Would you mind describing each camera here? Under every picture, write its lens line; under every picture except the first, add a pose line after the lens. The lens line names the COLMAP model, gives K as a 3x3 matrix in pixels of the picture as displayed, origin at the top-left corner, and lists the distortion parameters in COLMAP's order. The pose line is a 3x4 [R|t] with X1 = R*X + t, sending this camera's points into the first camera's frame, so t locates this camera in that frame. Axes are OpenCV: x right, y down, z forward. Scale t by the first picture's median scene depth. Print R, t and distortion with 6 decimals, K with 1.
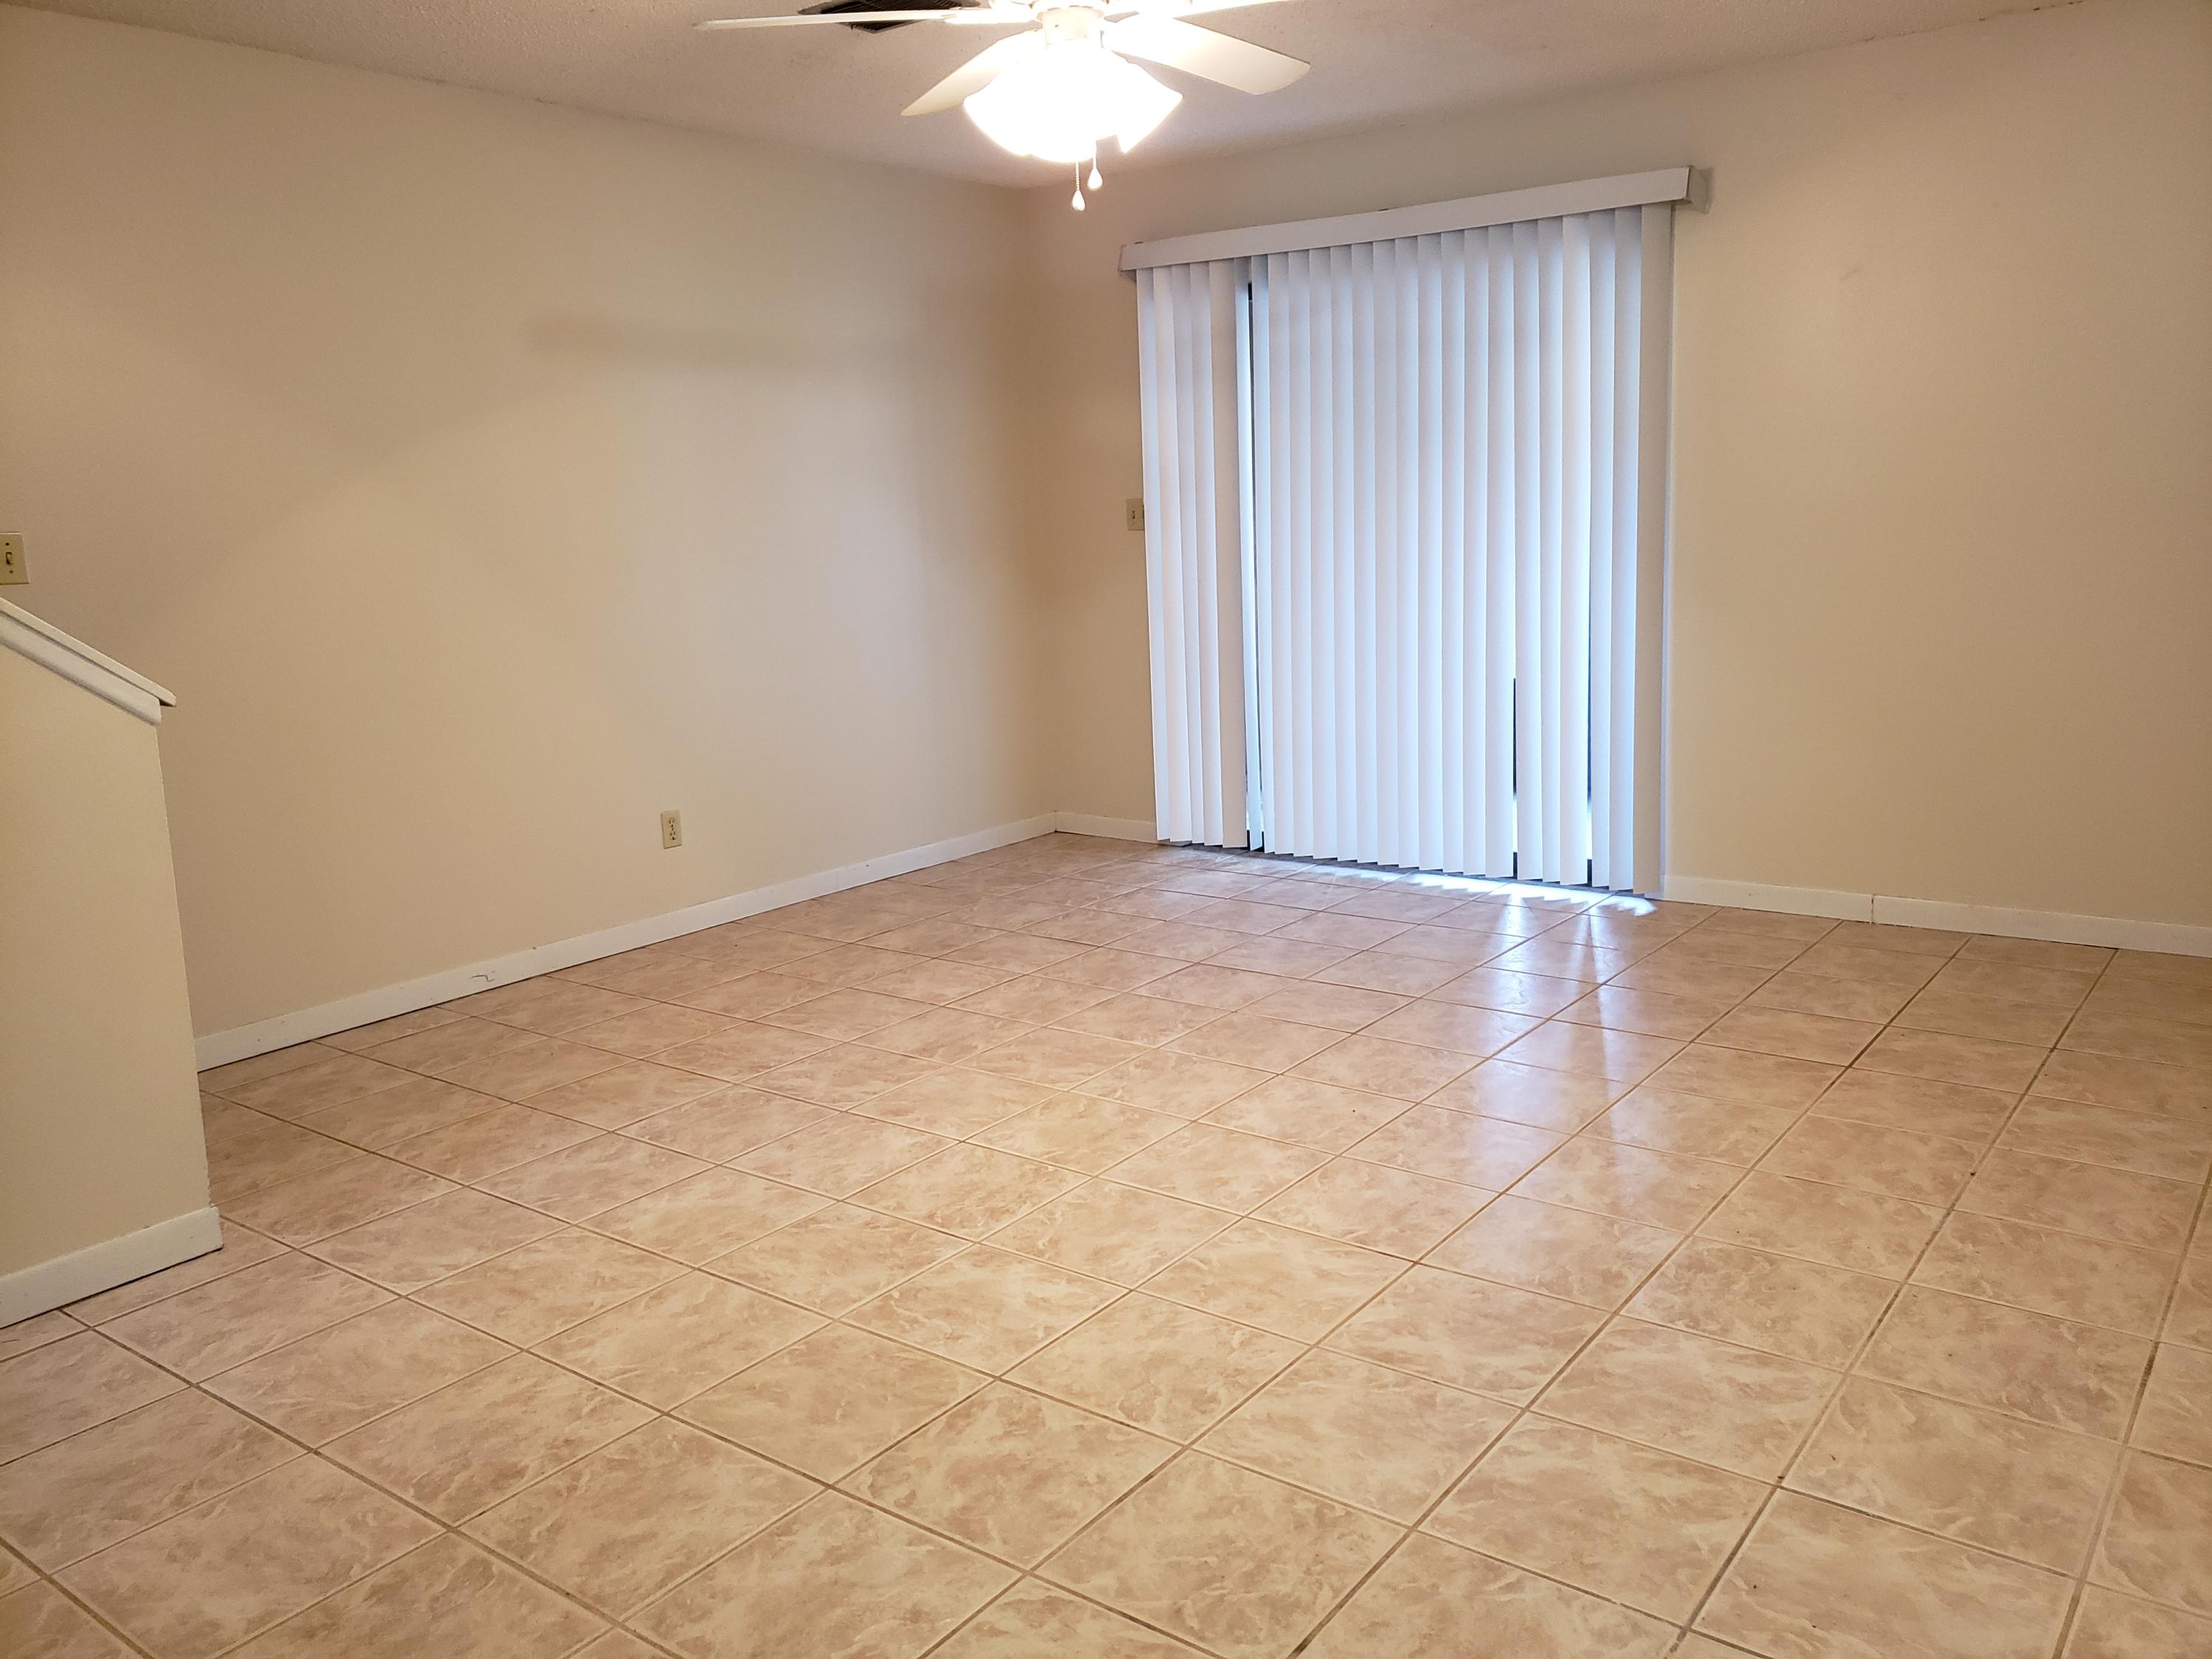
lens RADIAL K [[1722.5, 0, 1106.0], [0, 1722.5, 829.5], [0, 0, 1]] dist [0.013883, -0.006966]
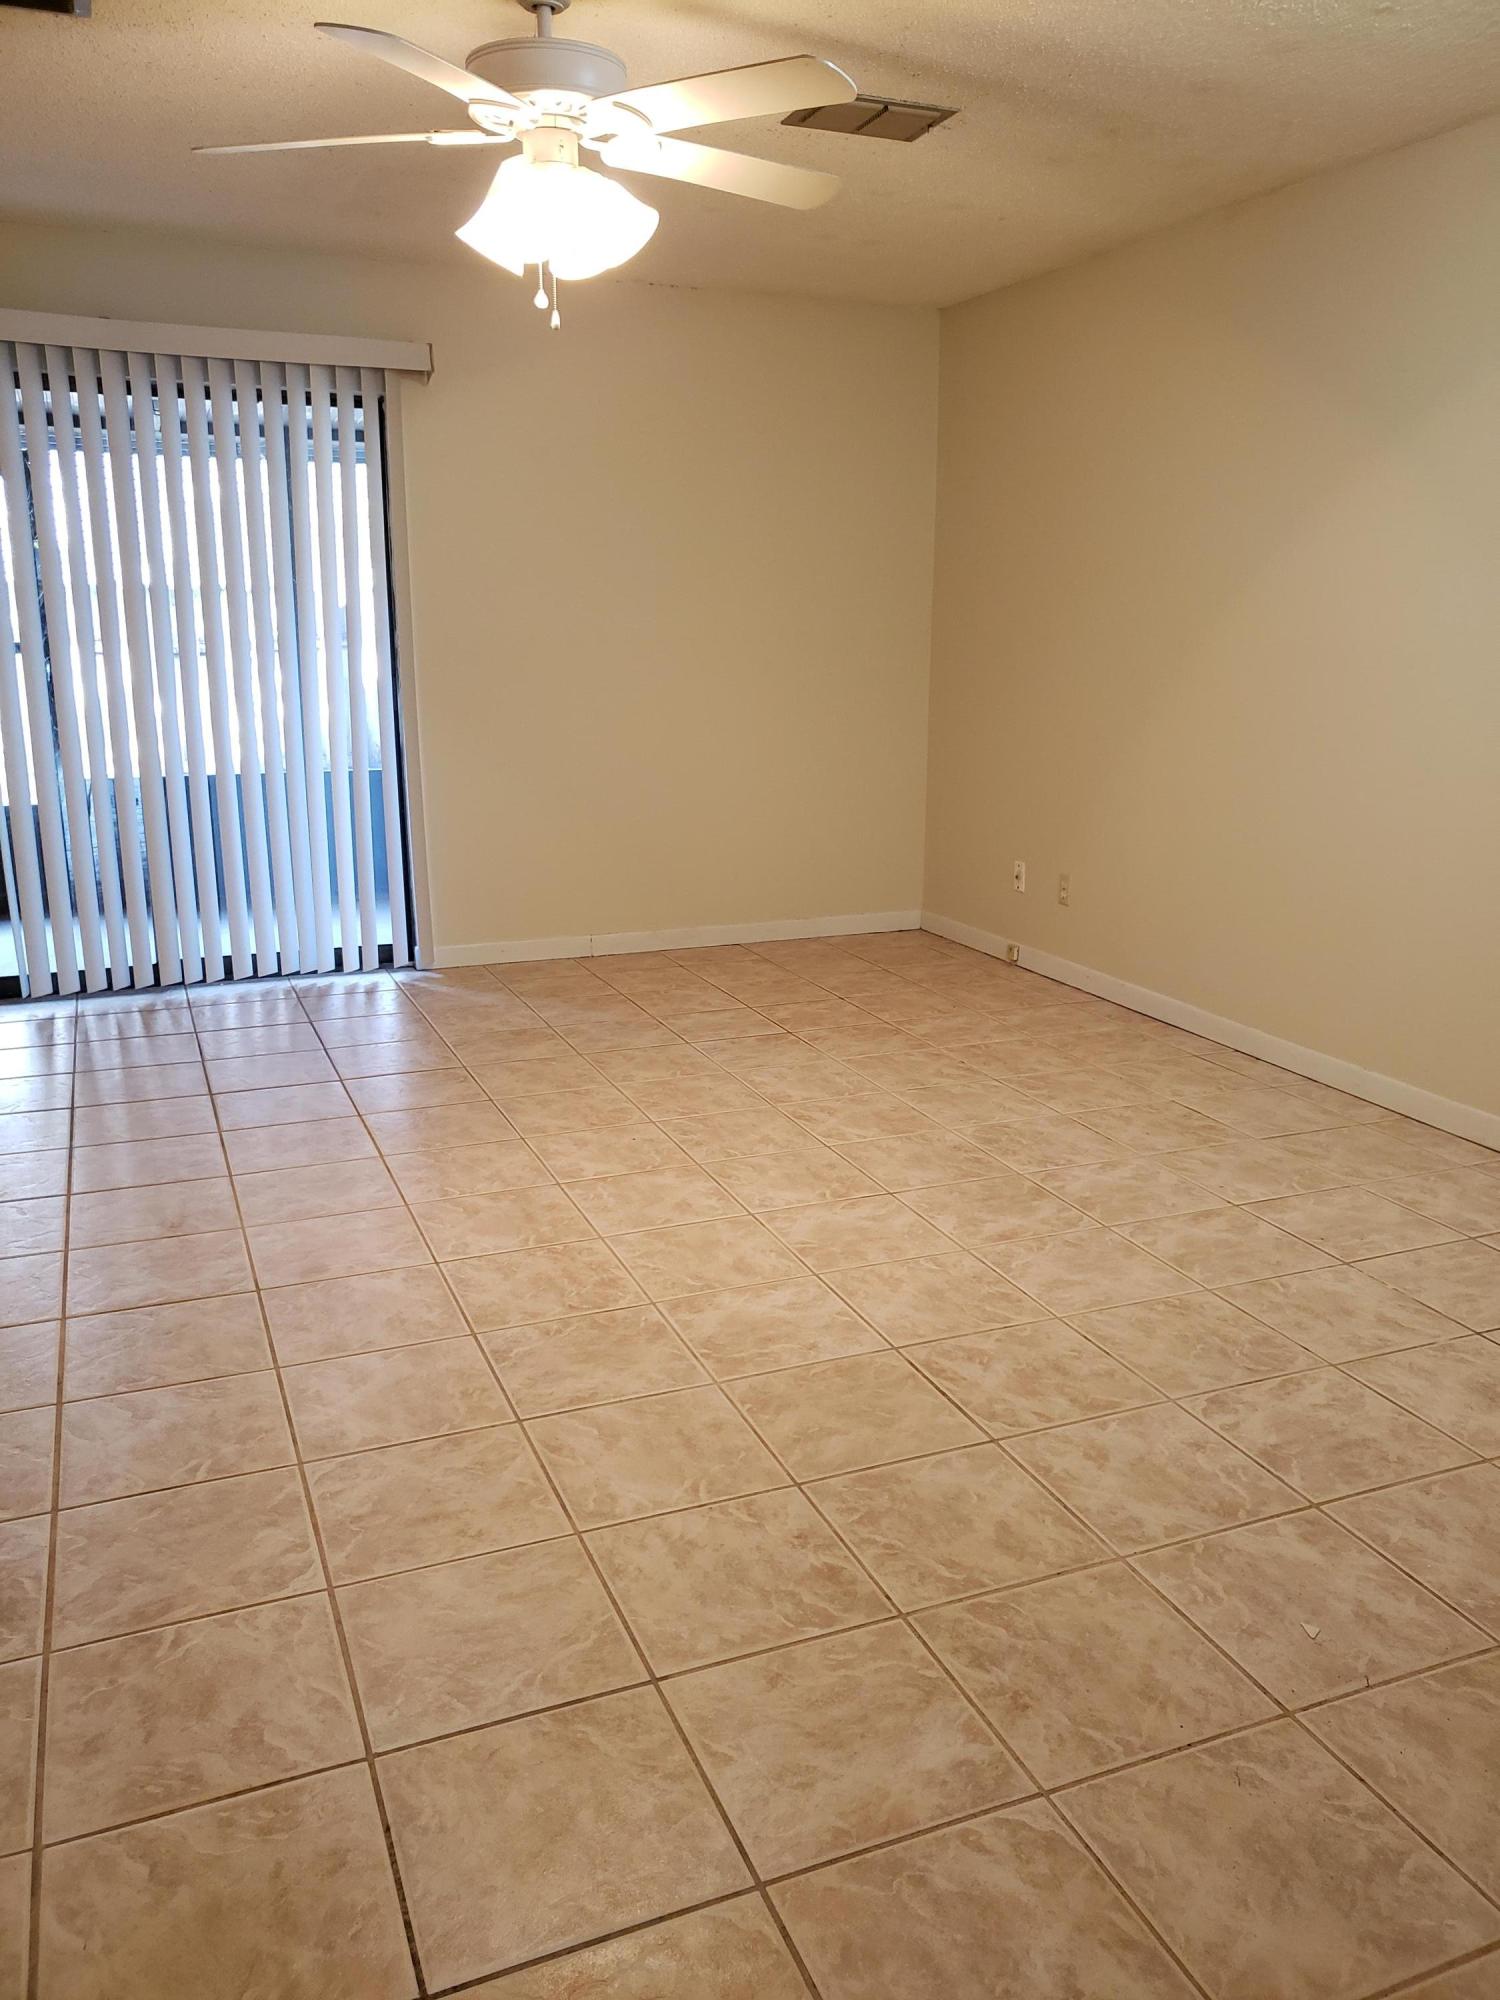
lens RADIAL K [[1536.2, 0, 750.0], [0, 1536.2, 1000.0], [0, 0, 1]] dist [0.149772, -0.428080]
pose [[0.512470, -0.171002, 0.841506, -0.922057], [0.140666, 0.983451, 0.114182, -0.058369], [-0.847105, 0.059856, 0.528043, 0.459893]]
